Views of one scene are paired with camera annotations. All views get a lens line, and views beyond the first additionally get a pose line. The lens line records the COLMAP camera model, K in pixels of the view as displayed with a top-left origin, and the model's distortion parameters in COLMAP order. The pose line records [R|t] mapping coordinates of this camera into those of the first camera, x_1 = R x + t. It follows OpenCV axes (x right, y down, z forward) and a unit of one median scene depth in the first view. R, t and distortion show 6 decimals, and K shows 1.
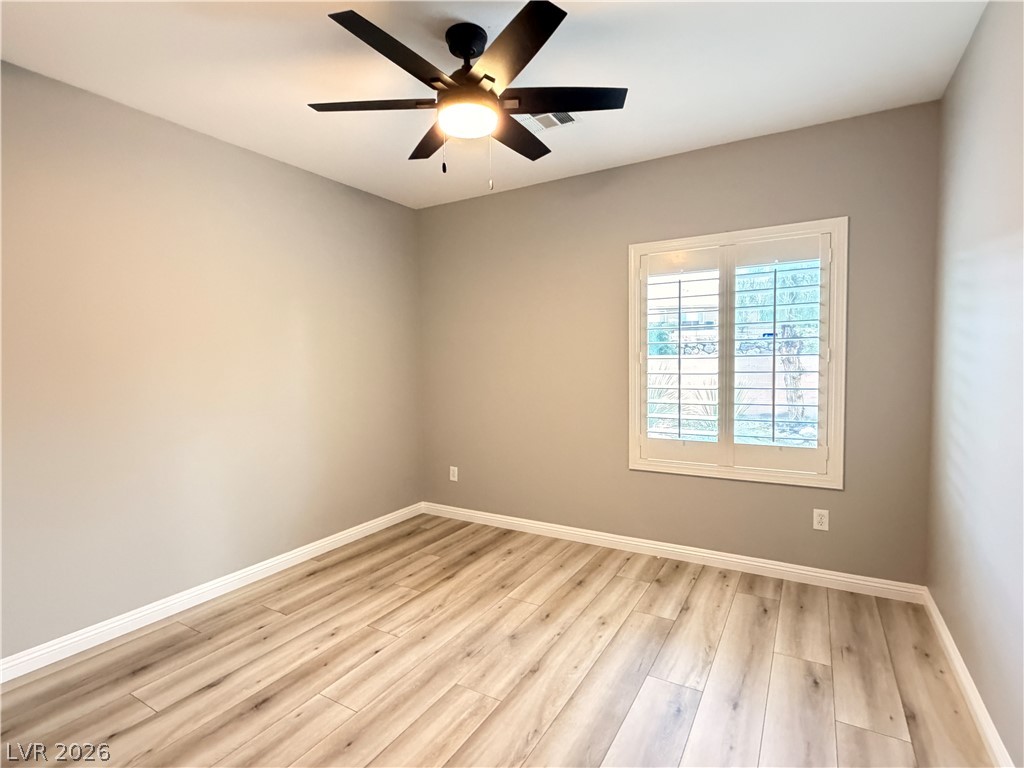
lens RADIAL K [[517.7, 0, 511.7], [0, 517.7, 385.9], [0, 0, 1]] dist [-0.002035, 0.000230]
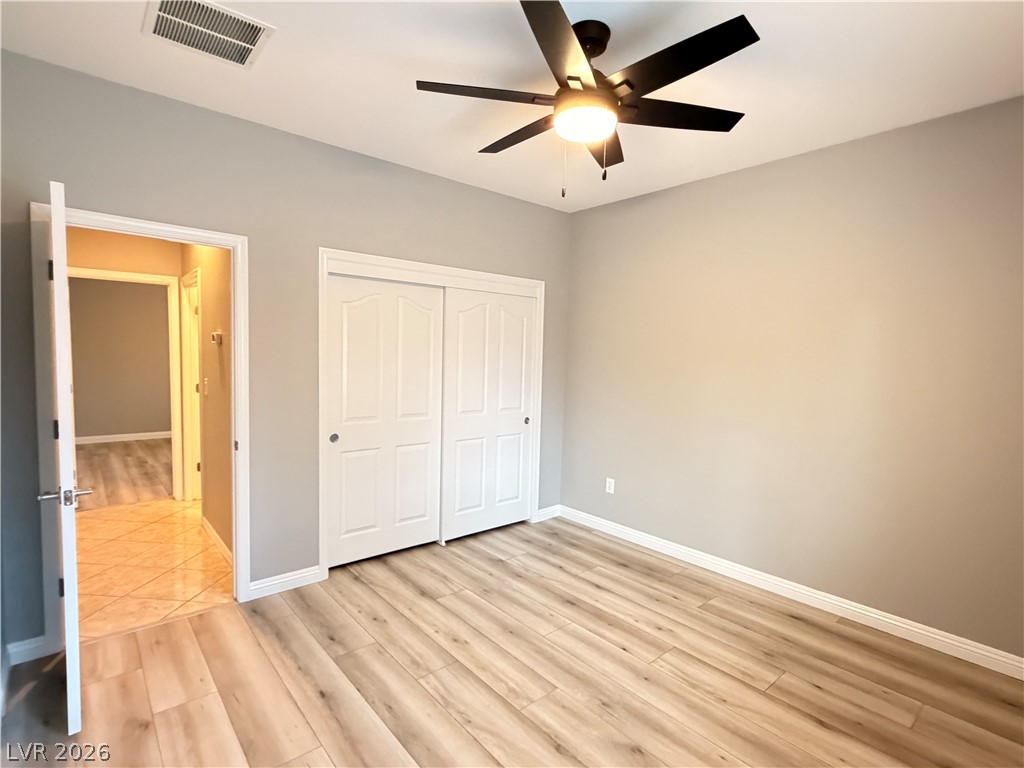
lens RADIAL K [[517.7, 0, 516.0], [0, 517.7, 386.3], [0, 0, 1]] dist [-0.002035, 0.000230]
pose [[-0.332092, 0.066898, -0.940872, 0.709499], [-0.065945, 0.993394, 0.093909, -0.096460], [0.940939, 0.093232, -0.325487, 0.996047]]
